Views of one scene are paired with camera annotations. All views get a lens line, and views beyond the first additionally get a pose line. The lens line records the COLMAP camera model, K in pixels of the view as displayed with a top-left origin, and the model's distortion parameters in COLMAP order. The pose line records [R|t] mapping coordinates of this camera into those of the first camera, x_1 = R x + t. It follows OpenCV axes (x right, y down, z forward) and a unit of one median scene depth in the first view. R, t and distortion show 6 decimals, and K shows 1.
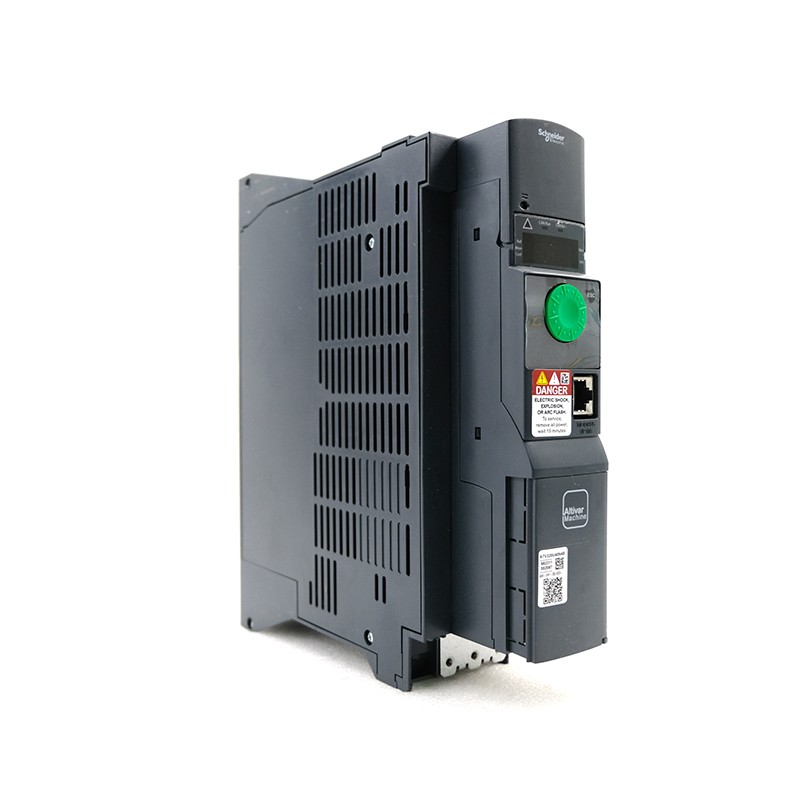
lens RADIAL K [[802.7, 0, 400.0], [0, 802.7, 400.0], [0, 0, 1]] dist [-0.050347, 0.043277]
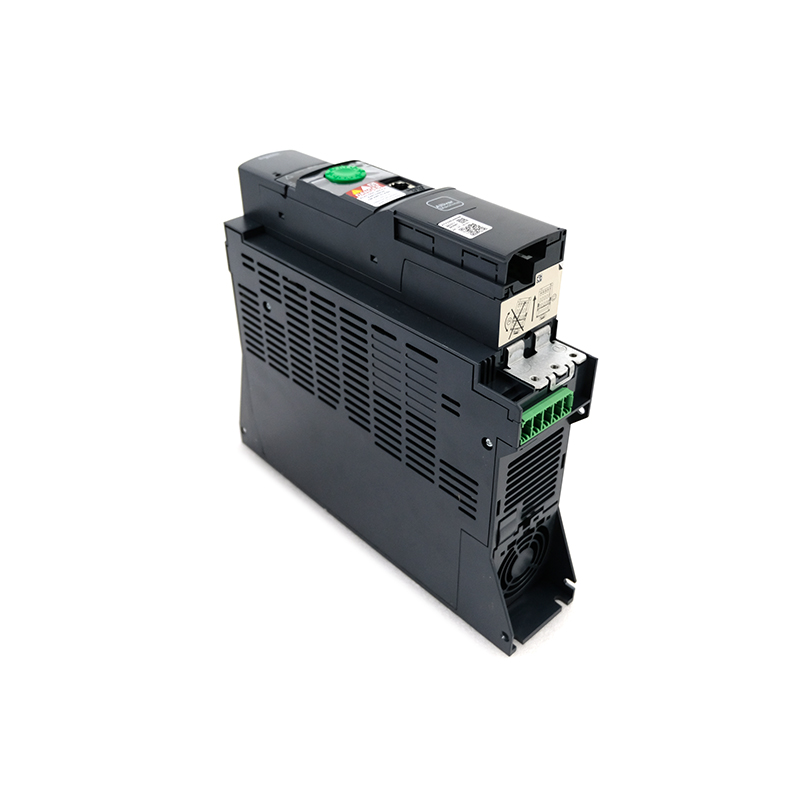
lens RADIAL K [[802.7, 0, 400.0], [0, 802.7, 400.0], [0, 0, 1]] dist [-0.050347, 0.043277]
pose [[0.589417, -0.801469, 0.101171, -0.196642], [0.671950, 0.416897, -0.612111, 0.988648], [0.448410, 0.428771, 0.784273, 0.116236]]
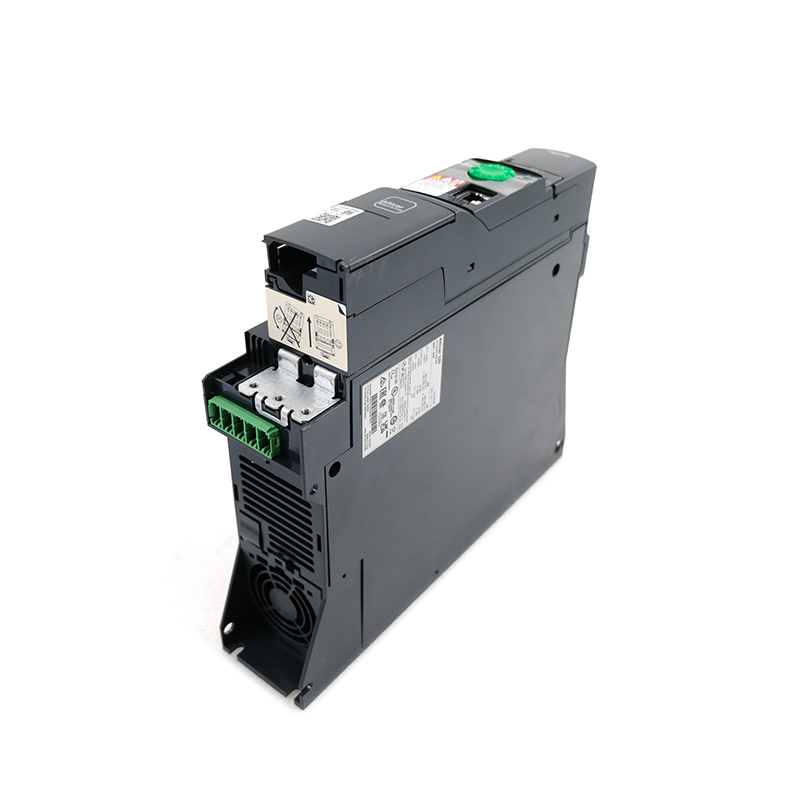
lens RADIAL K [[802.7, 0, 400.0], [0, 802.7, 400.0], [0, 0, 1]] dist [-0.050347, 0.043277]
pose [[0.644595, -0.192587, -0.739870, 0.983840], [-0.628971, 0.416563, -0.656407, 0.963408], [0.434618, 0.888474, 0.147383, 1.081747]]
